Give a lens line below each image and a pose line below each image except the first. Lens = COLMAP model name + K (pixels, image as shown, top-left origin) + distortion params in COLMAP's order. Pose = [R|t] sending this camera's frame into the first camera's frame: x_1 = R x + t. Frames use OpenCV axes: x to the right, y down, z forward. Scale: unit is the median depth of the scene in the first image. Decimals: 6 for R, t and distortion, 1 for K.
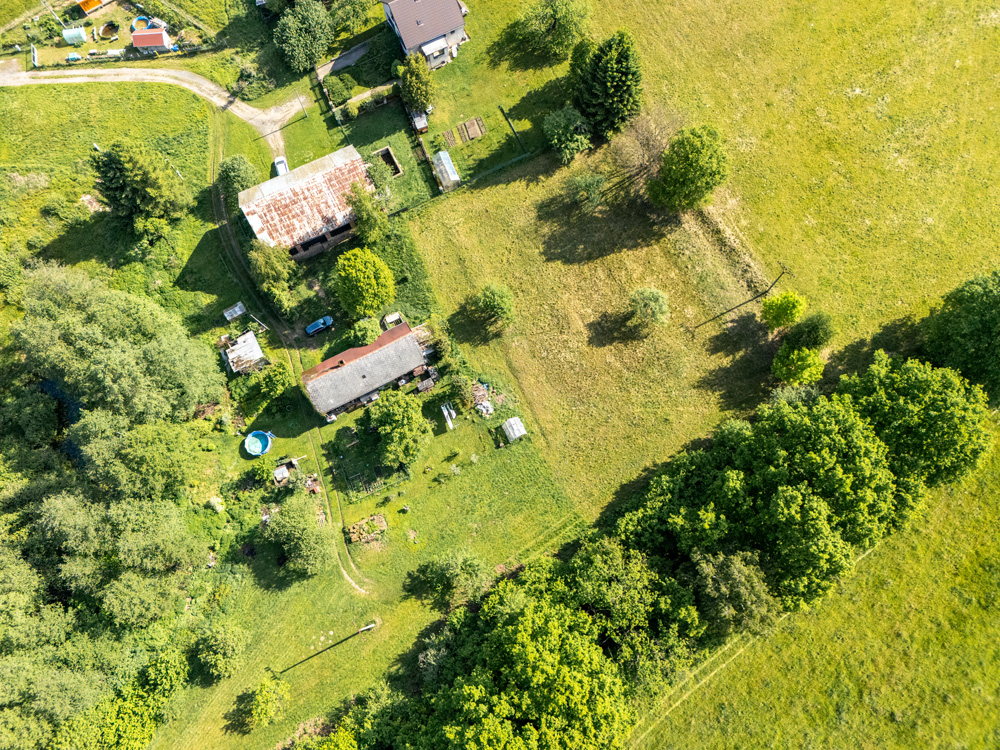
lens RADIAL K [[728.5, 0, 497.4], [0, 728.5, 379.6], [0, 0, 1]] dist [0.054771, -0.041795]
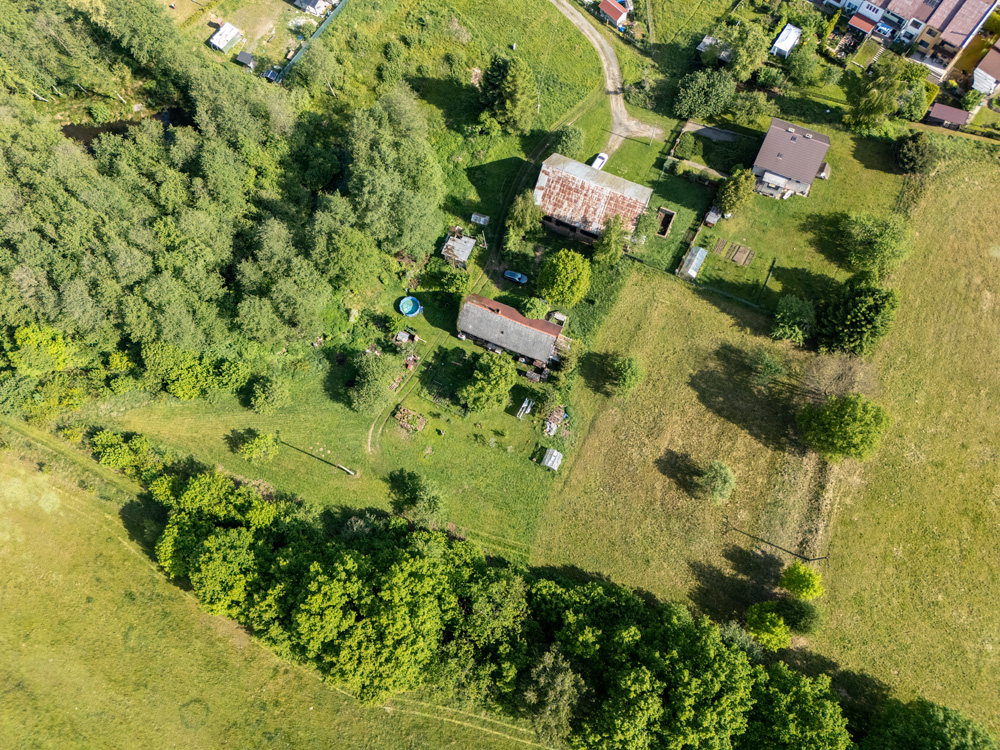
lens RADIAL K [[728.5, 0, 503.6], [0, 728.5, 369.6], [0, 0, 1]] dist [0.054771, -0.041795]
pose [[0.635050, 0.740139, -0.221146, 0.121926], [-0.741395, 0.664376, 0.094540, -0.076327], [0.216897, 0.103919, 0.970648, -0.135276]]
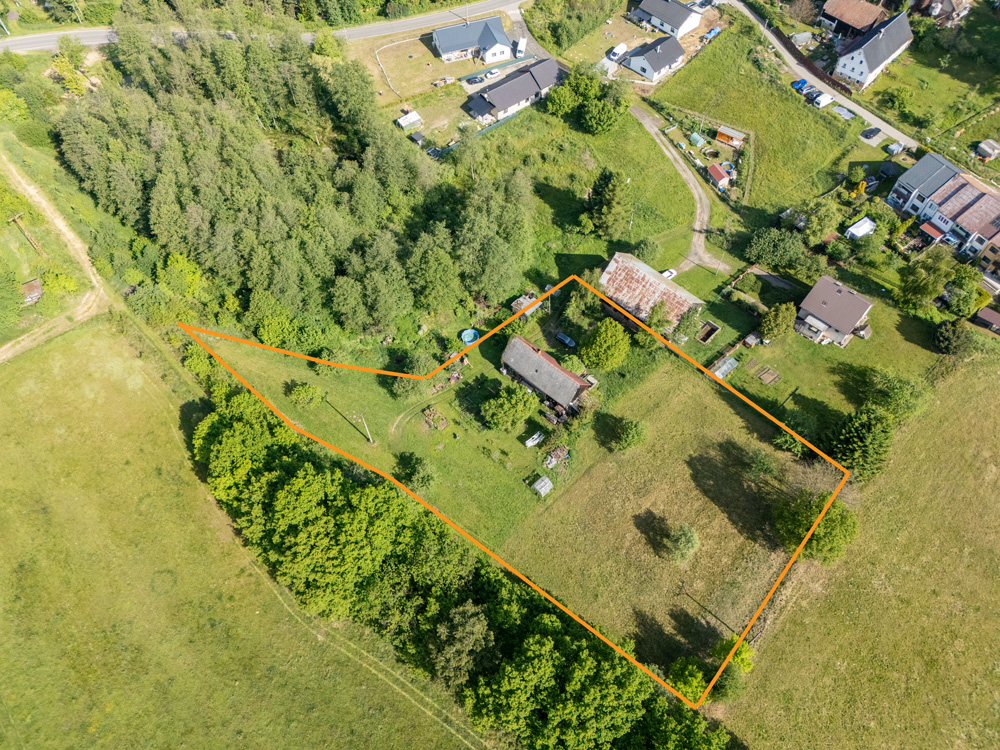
lens RADIAL K [[728.5, 0, 495.8], [0, 728.5, 382.5], [0, 0, 1]] dist [0.054771, -0.041795]
pose [[0.332969, 0.805396, -0.490376, 0.459353], [-0.905340, 0.418448, 0.072527, -0.023671], [0.263610, 0.419808, 0.868488, -0.169917]]
